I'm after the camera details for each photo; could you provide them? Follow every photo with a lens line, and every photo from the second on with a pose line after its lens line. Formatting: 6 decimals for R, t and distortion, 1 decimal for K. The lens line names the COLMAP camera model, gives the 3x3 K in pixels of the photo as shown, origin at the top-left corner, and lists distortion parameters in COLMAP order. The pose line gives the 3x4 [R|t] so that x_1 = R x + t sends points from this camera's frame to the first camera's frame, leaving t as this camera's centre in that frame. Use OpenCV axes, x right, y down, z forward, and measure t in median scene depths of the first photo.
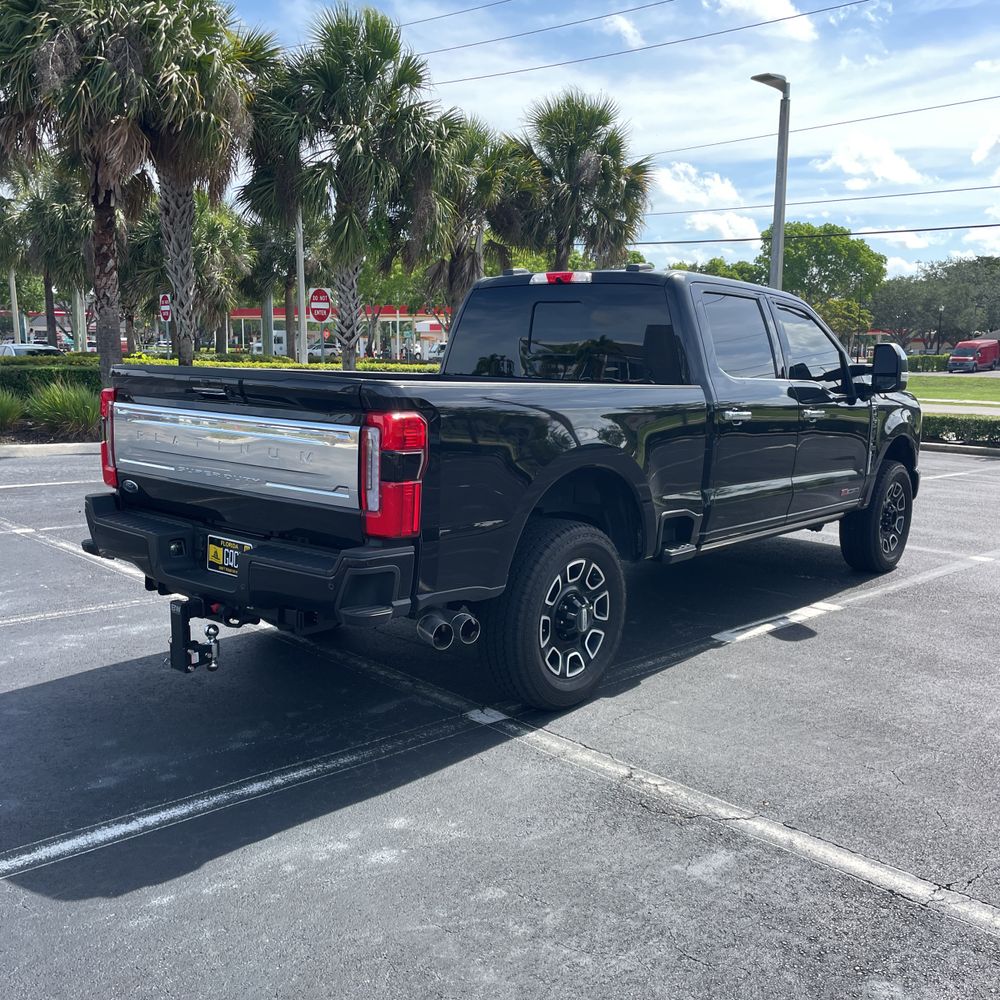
lens RADIAL K [[1000.2, 0, 500.0], [0, 1000.2, 500.0], [0, 0, 1]] dist [0.066108, -0.045837]
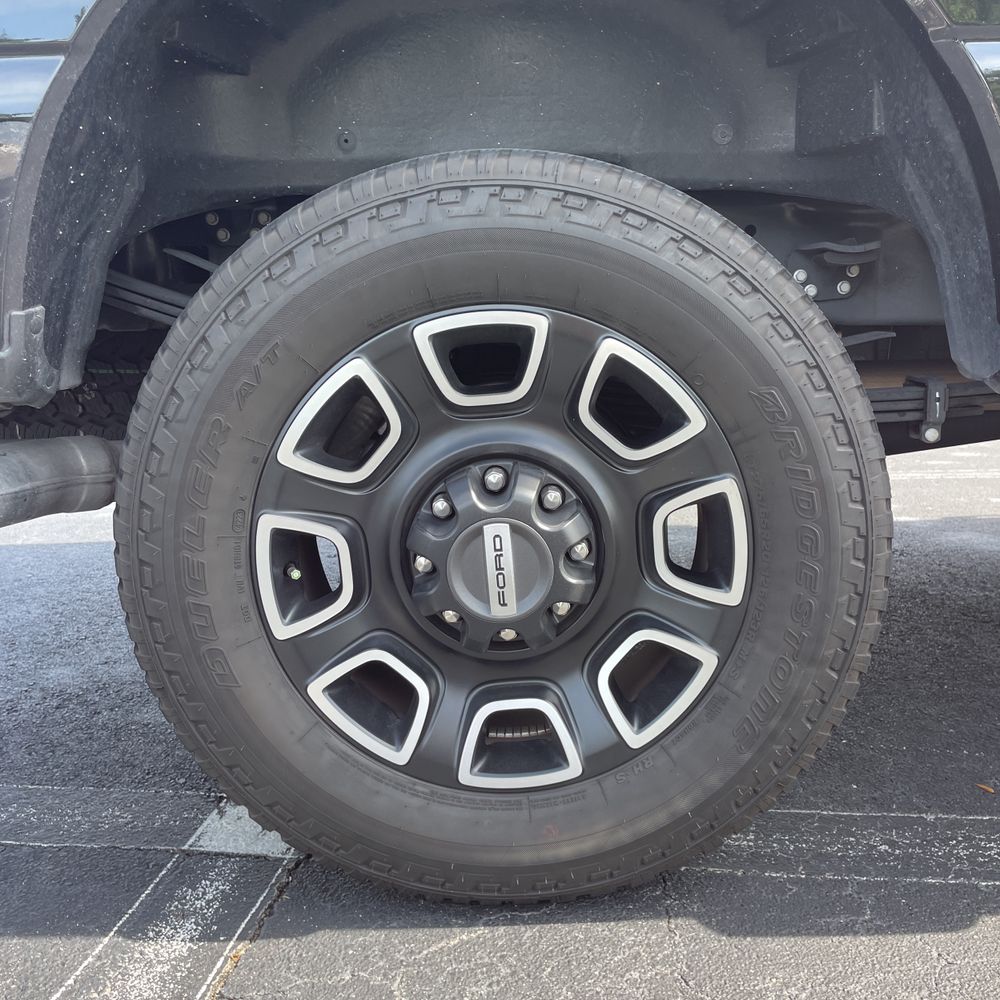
lens RADIAL K [[1027.5, 0, 500.0], [0, 1027.5, 500.0], [0, 0, 1]] dist [0.065247, -0.079129]
pose [[0.617324, 0.107367, -0.779348, 0.200751], [-0.067129, 0.994219, 0.083796, 0.062182], [0.783840, 0.000587, 0.620963, 0.633442]]
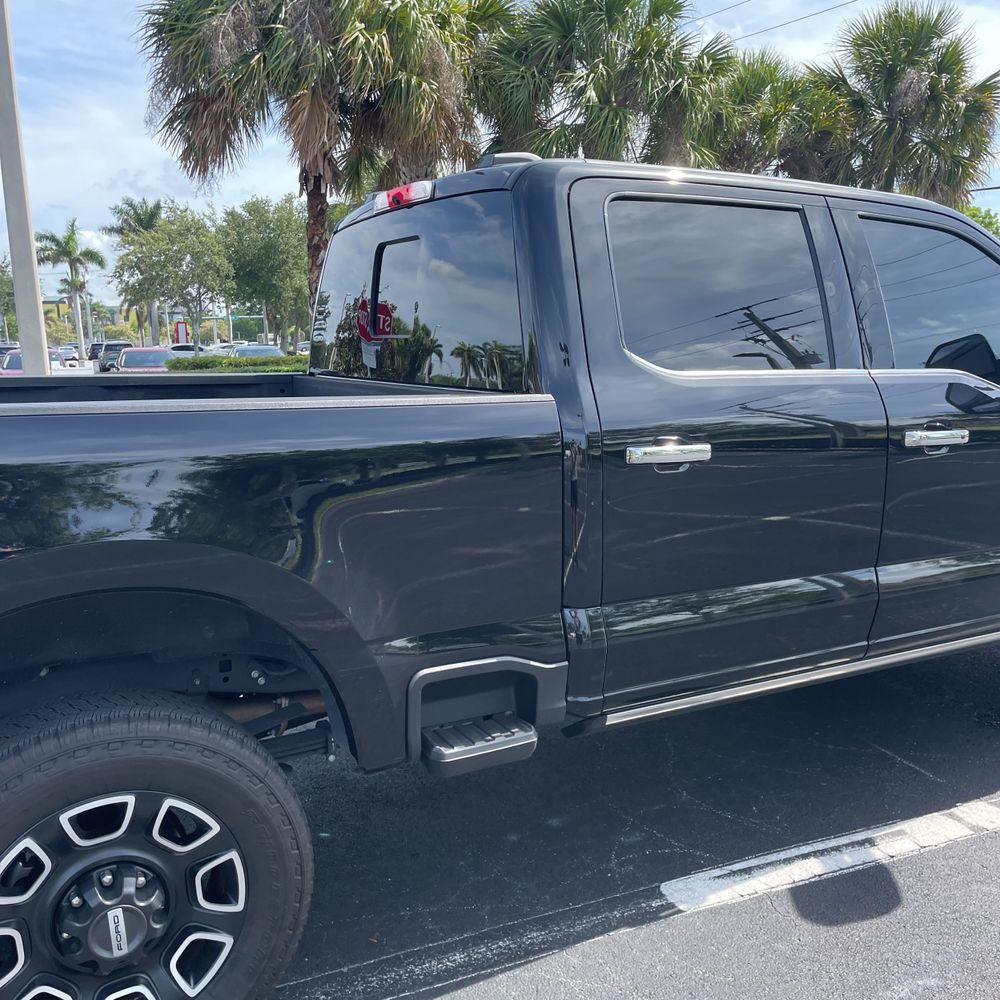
lens RADIAL K [[1008.4, 0, 515.9], [0, 1008.4, 506.1], [0, 0, 1]] dist [0.076422, -0.087545]
pose [[0.935772, 0.020278, -0.352021, 0.303823], [-0.013854, 0.999688, 0.020760, -0.061513], [0.352332, -0.014550, 0.935762, 0.474379]]
